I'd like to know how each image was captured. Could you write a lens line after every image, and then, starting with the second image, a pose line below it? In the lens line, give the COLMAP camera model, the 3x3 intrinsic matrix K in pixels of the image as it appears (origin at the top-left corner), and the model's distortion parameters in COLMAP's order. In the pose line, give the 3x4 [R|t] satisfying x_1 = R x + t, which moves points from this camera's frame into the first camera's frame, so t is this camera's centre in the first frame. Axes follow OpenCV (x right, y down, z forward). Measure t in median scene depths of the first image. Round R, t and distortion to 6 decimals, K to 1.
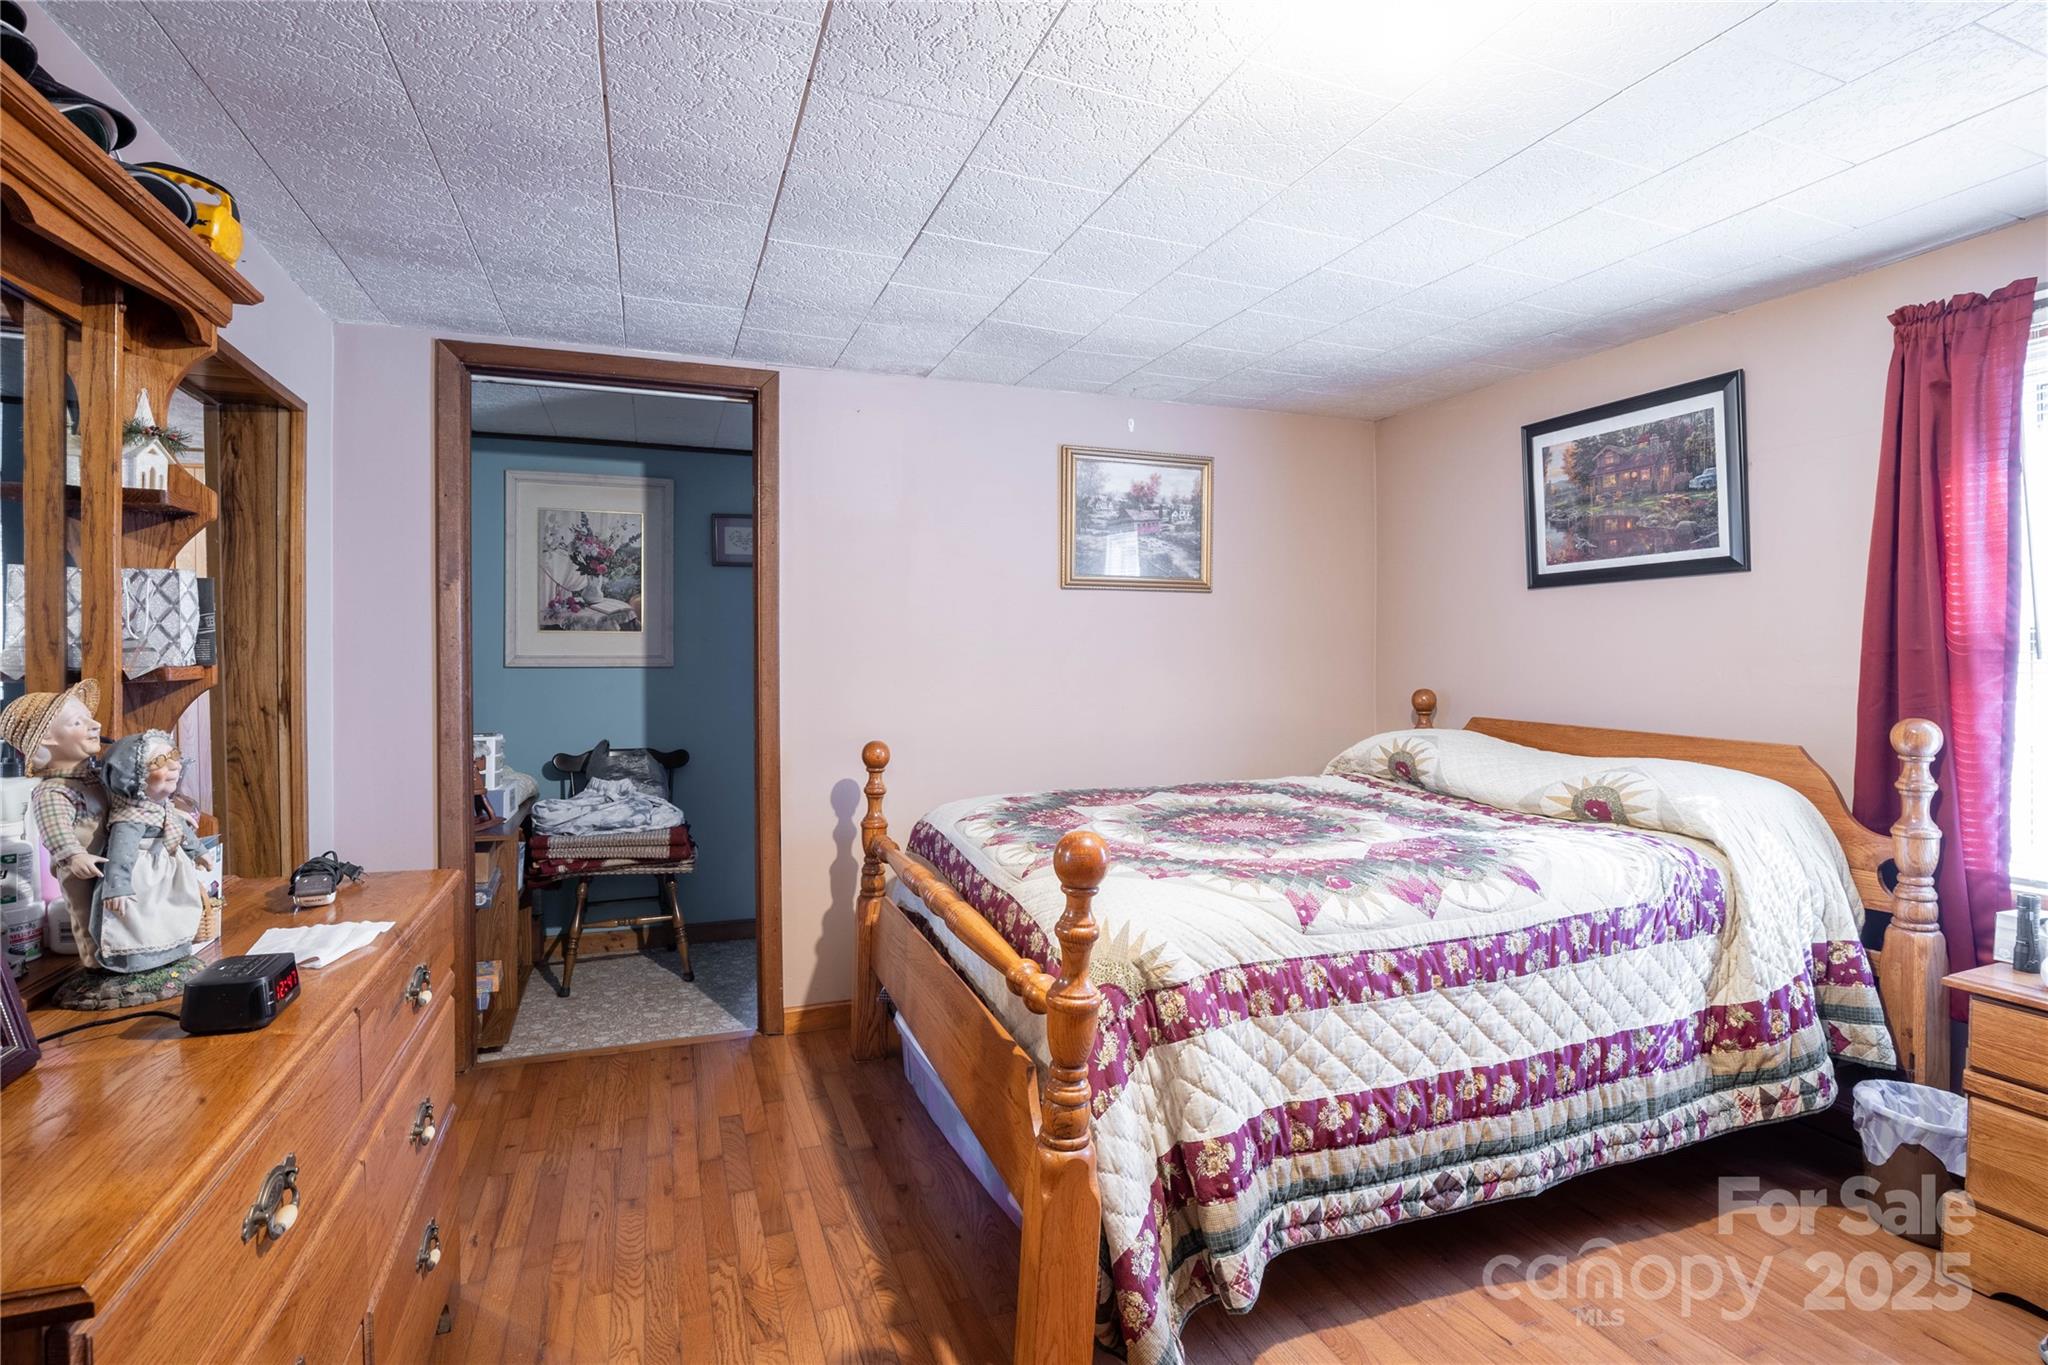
lens RADIAL K [[982.8, 0, 1015.7], [0, 982.8, 669.9], [0, 0, 1]] dist [-0.030041, 0.001600]
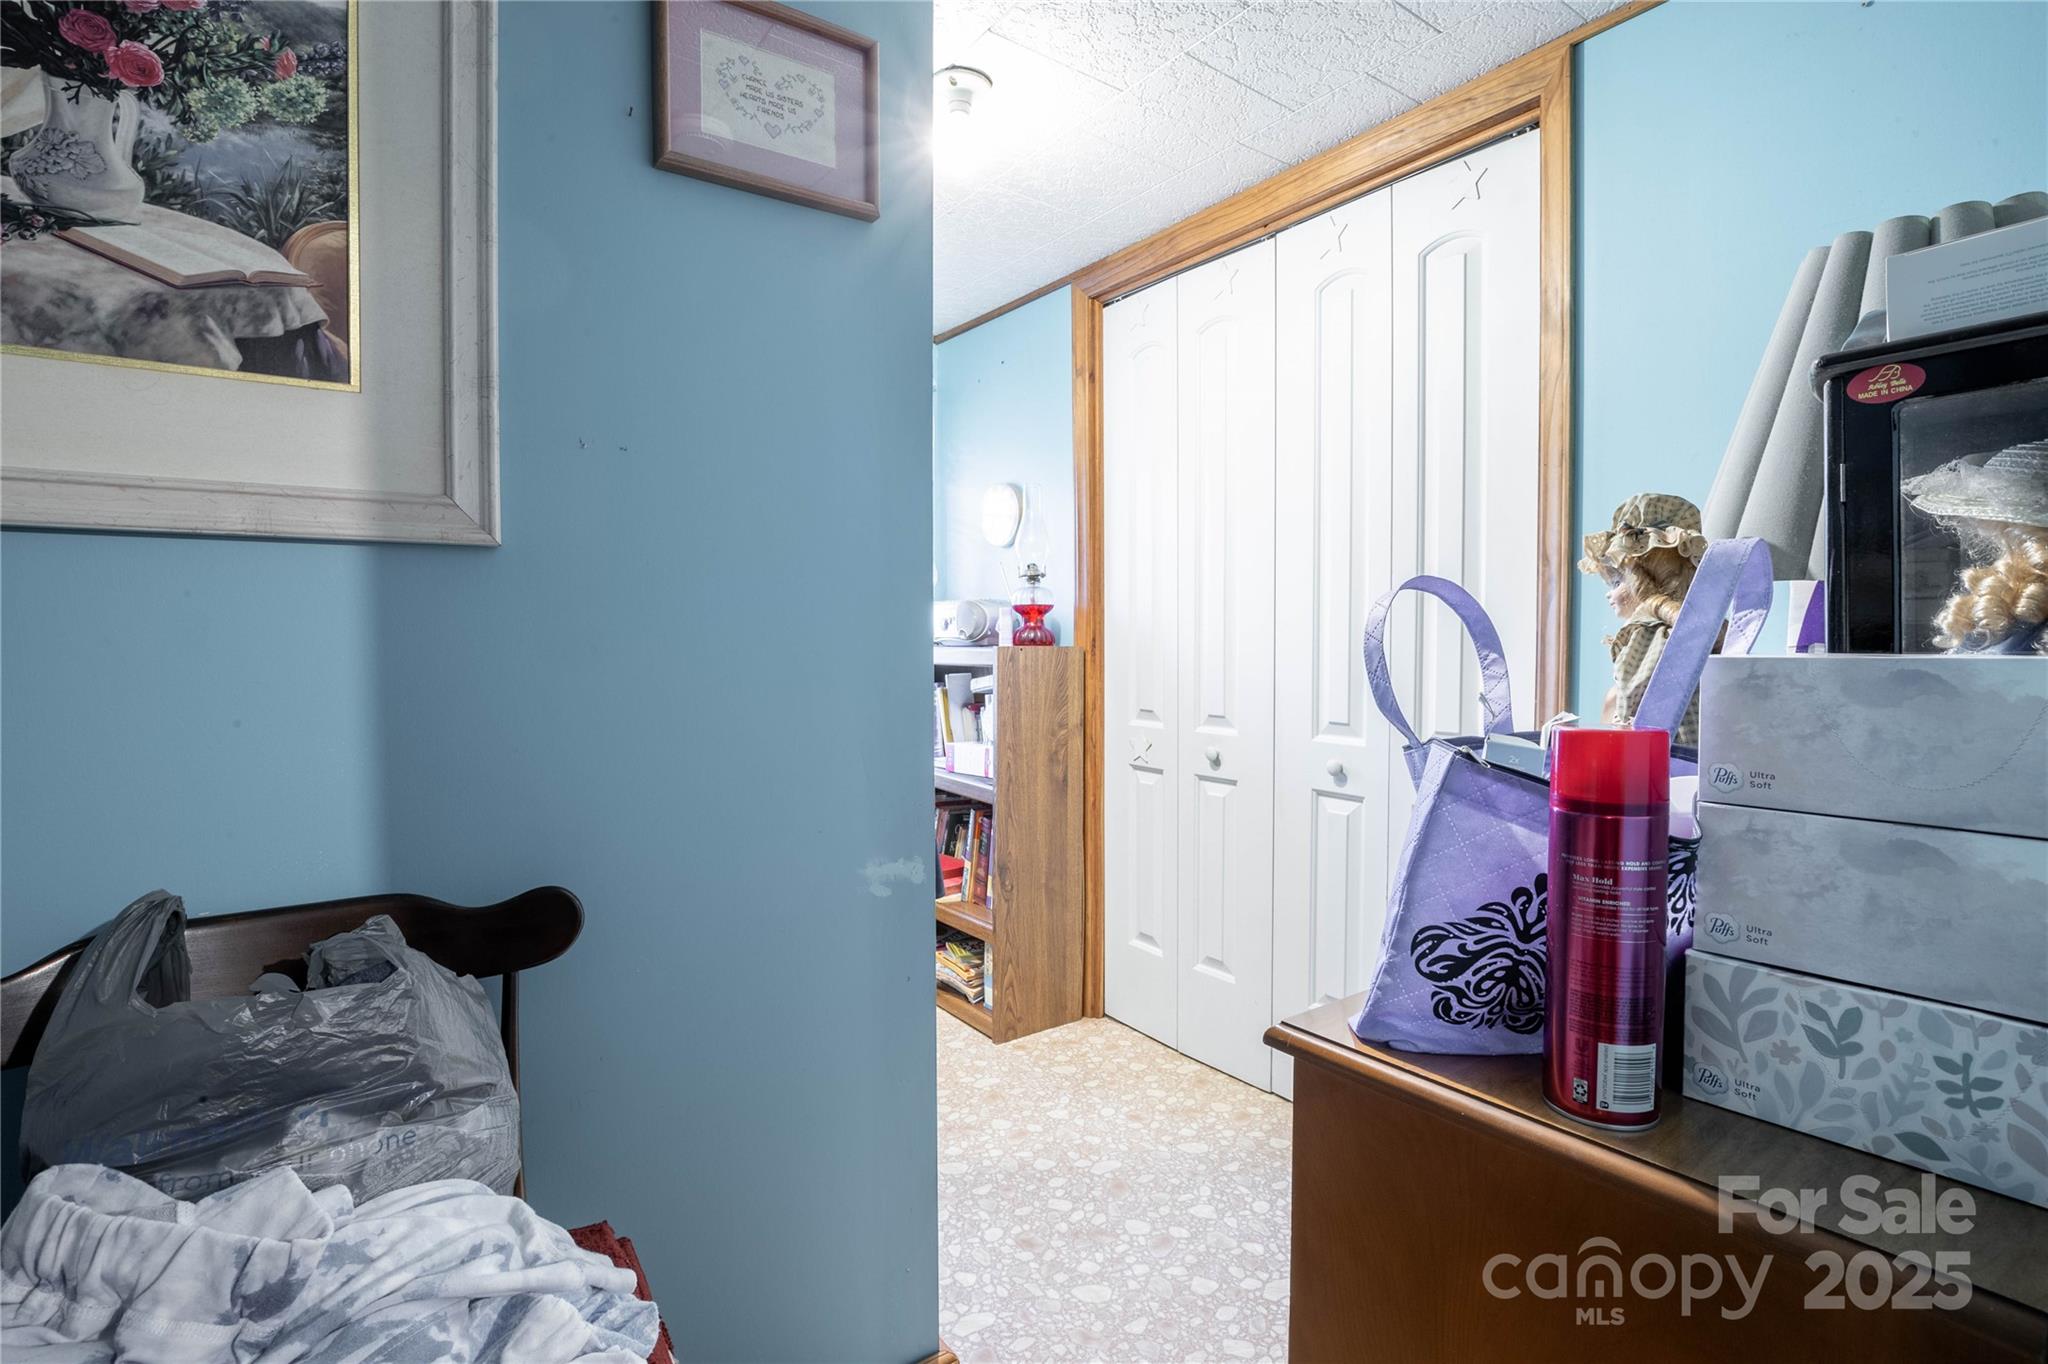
lens RADIAL K [[982.8, 0, 1030.3], [0, 982.8, 661.5], [0, 0, 1]] dist [-0.030041, 0.001600]
pose [[0.962851, -0.017065, 0.269492, -0.294976], [0.010061, 0.999575, 0.027349, 0.020268], [-0.269844, -0.023622, 0.962614, 0.747899]]
